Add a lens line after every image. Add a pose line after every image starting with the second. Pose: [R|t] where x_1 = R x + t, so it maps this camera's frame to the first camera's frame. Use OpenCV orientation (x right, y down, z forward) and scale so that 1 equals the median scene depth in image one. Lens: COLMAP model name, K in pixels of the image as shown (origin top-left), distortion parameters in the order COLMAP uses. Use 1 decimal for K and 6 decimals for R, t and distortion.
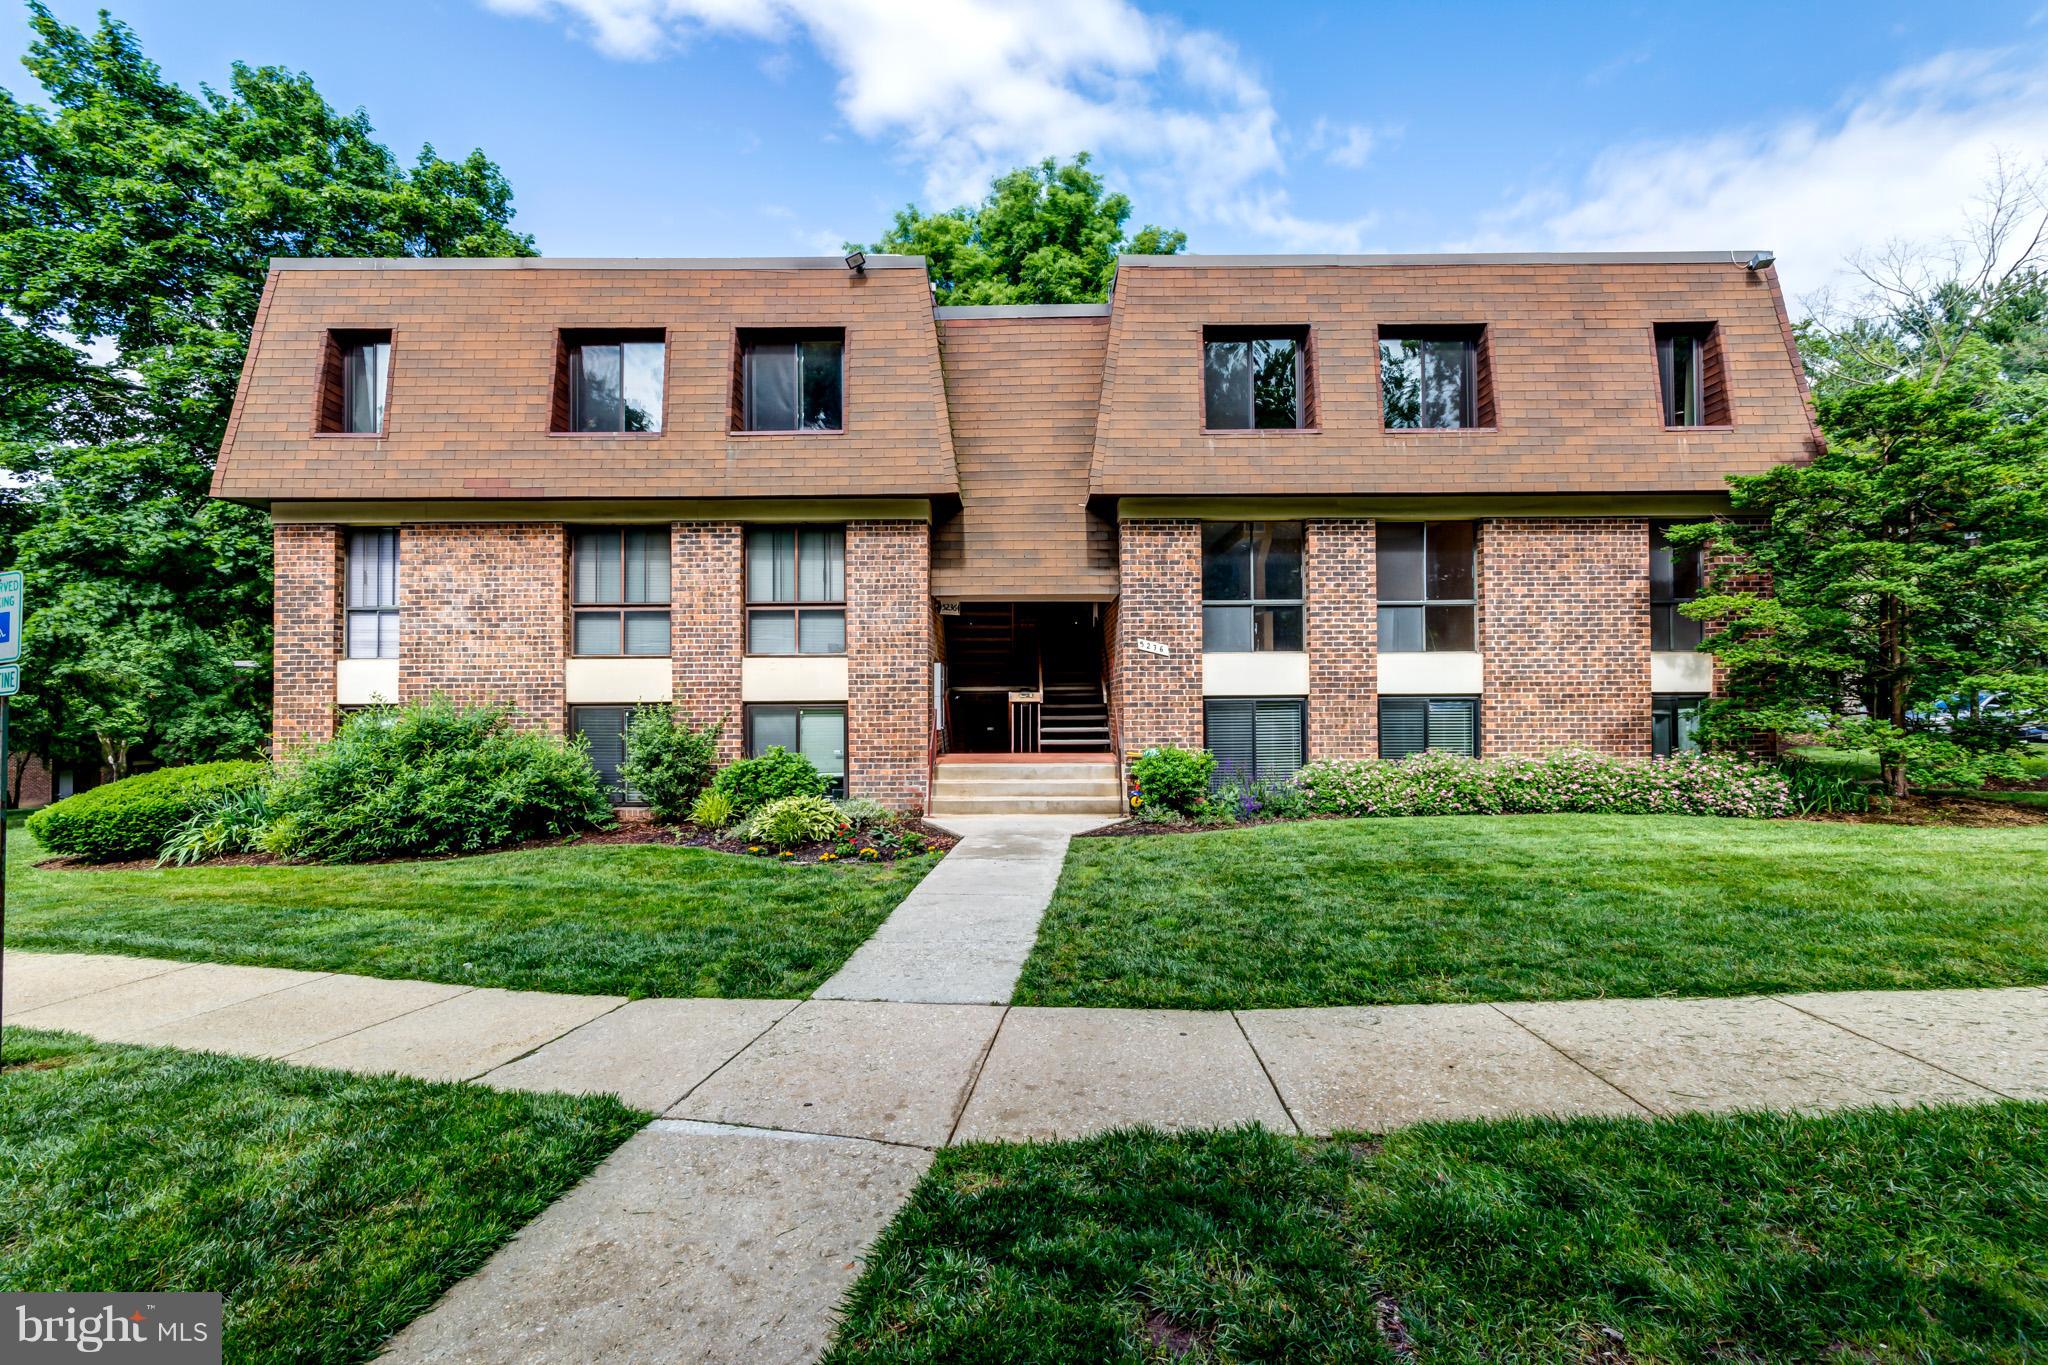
lens RADIAL K [[898.0, 0, 1018.5], [0, 898.0, 684.2], [0, 0, 1]] dist [0.004674, 0.000169]
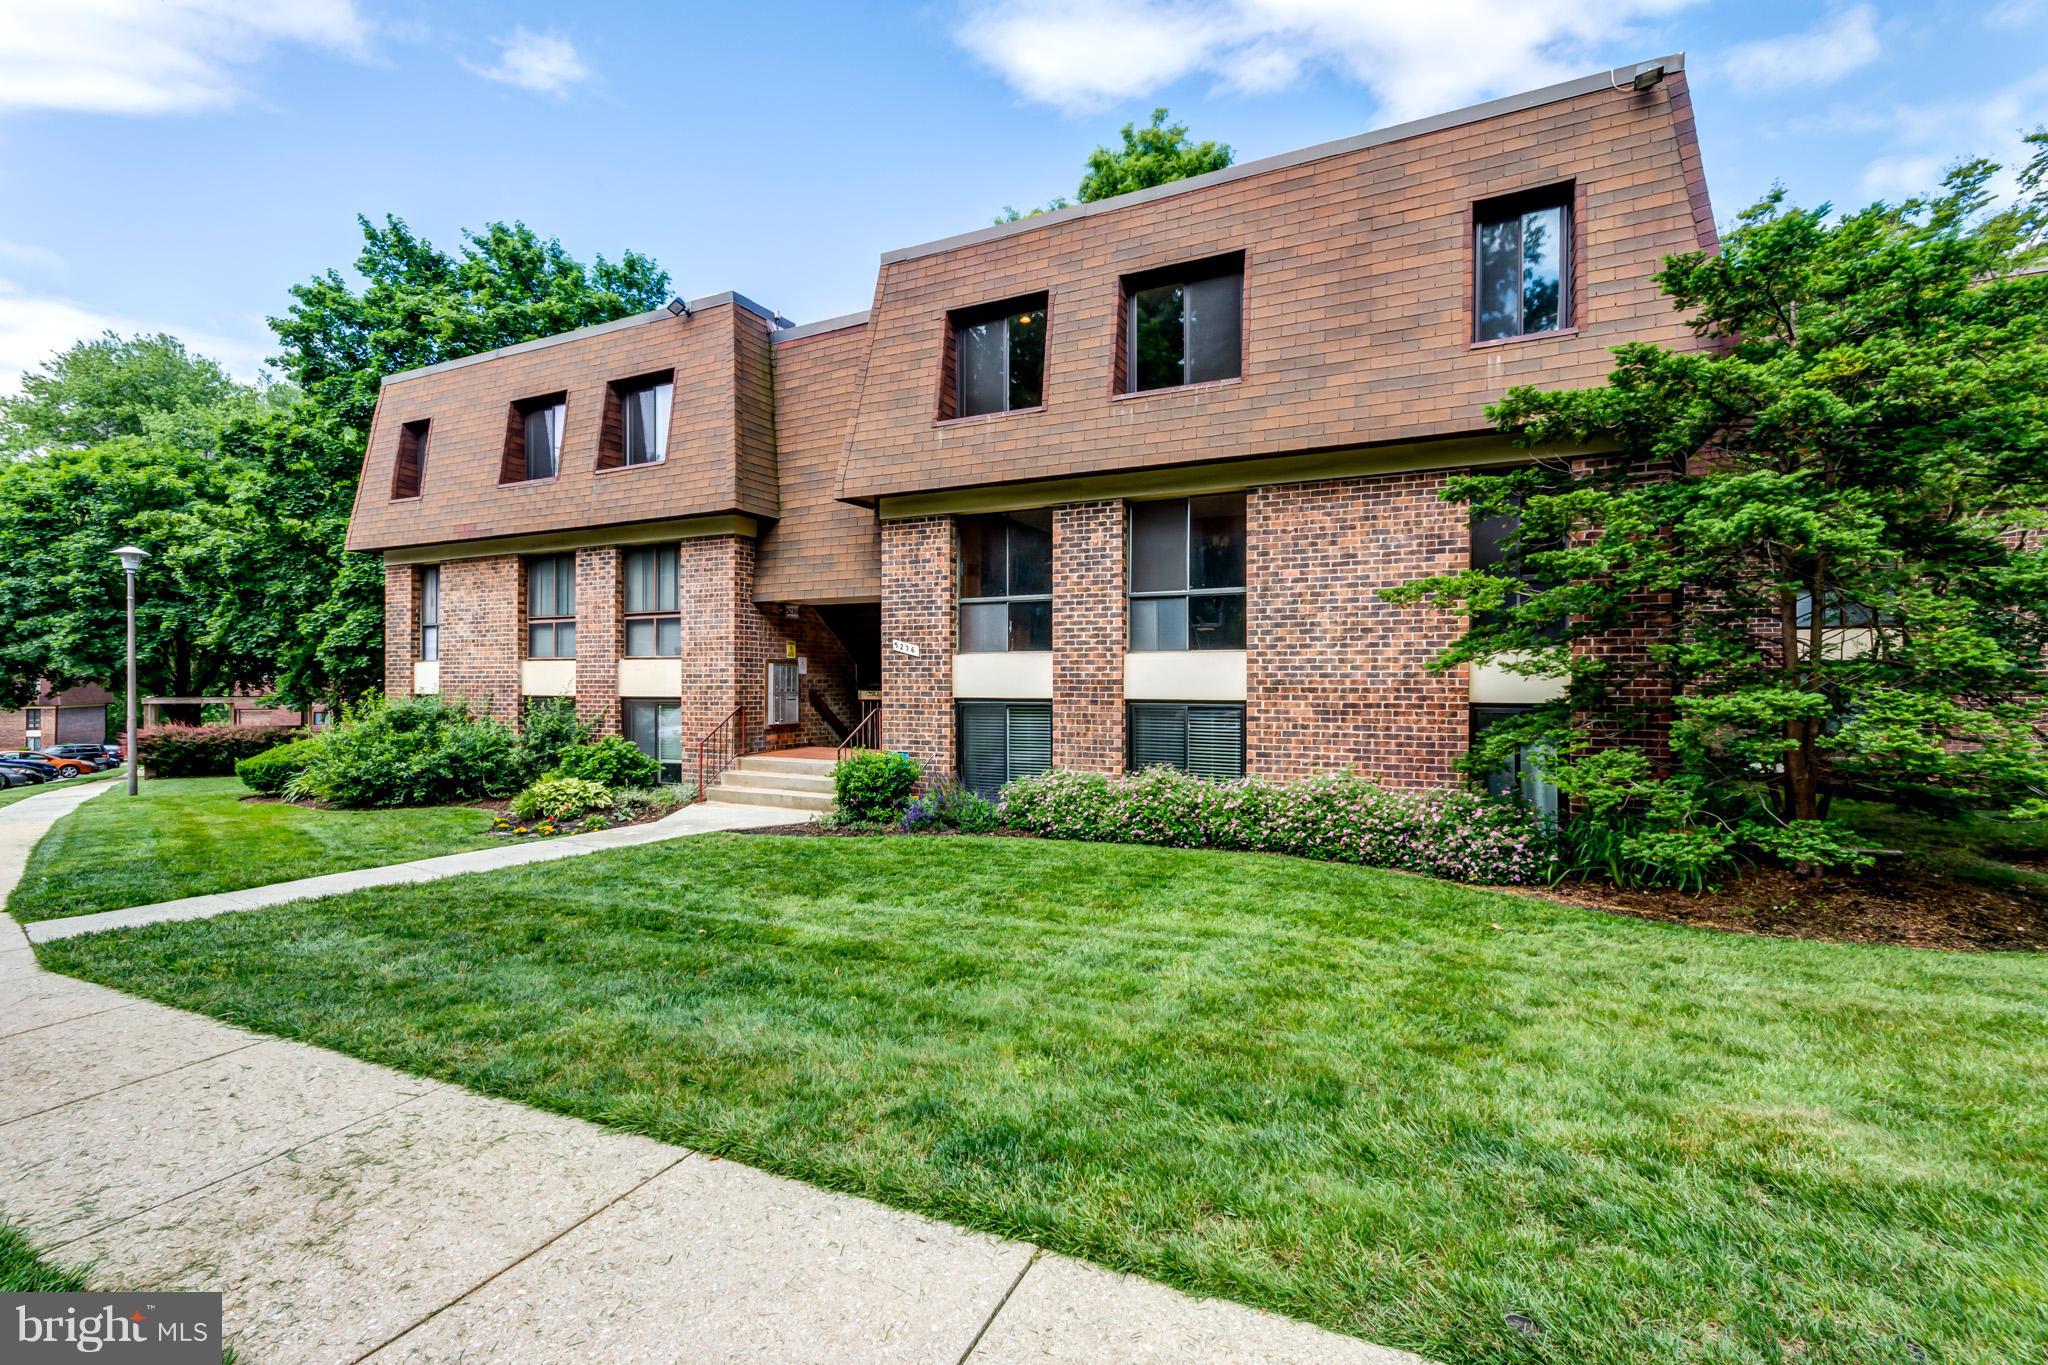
lens RADIAL K [[918.3, 0, 1020.1], [0, 918.3, 687.3], [0, 0, 1]] dist [0.010053, 0.000617]
pose [[0.892776, 0.010806, -0.450371, 0.713639], [-0.005866, 0.999906, 0.012363, -0.011156], [0.450462, -0.008396, 0.892756, 0.154256]]
